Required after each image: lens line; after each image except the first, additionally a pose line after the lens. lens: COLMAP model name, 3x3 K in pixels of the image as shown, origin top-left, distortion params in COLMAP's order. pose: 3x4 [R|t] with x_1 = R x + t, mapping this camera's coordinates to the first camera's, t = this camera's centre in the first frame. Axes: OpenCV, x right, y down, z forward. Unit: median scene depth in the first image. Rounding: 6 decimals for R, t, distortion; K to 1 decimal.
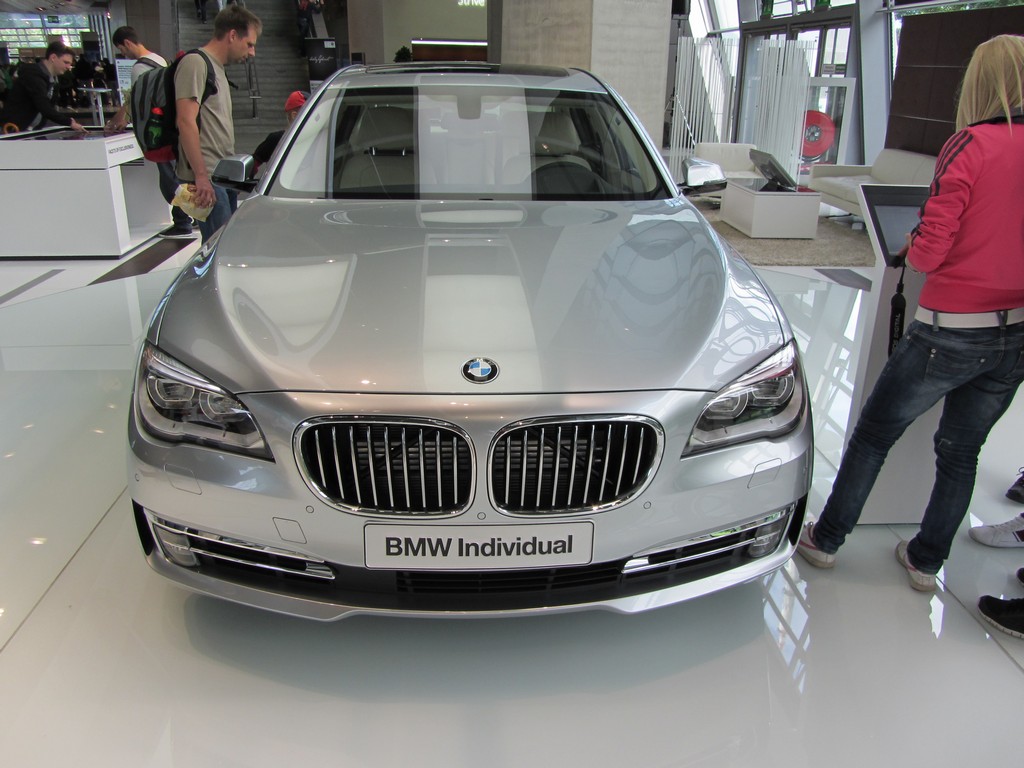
lens RADIAL K [[856.1, 0, 509.5], [0, 856.1, 381.0], [0, 0, 1]] dist [0.015292, 0.006099]
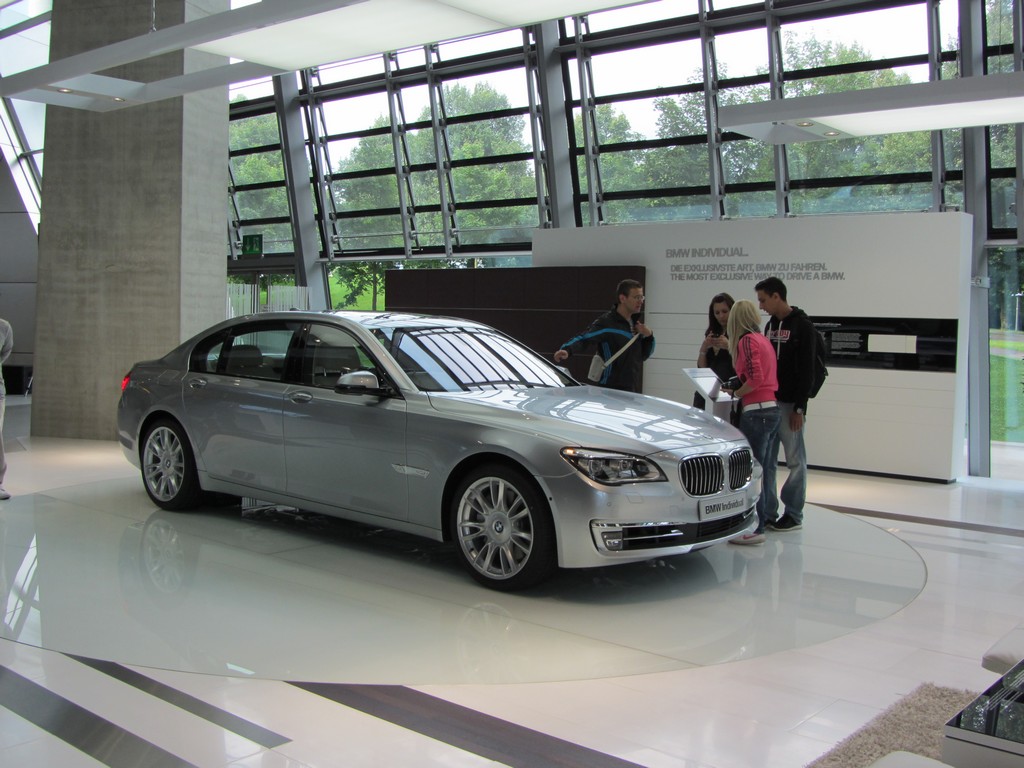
lens RADIAL K [[1123.6, 0, 512.2], [0, 1123.6, 384.3], [0, 0, 1]] dist [-0.002188, 0.000000]
pose [[0.691302, -0.052420, 0.720662, -0.622689], [0.245830, 0.954931, -0.166354, 0.055638], [-0.679463, 0.292161, 0.673032, -0.190587]]
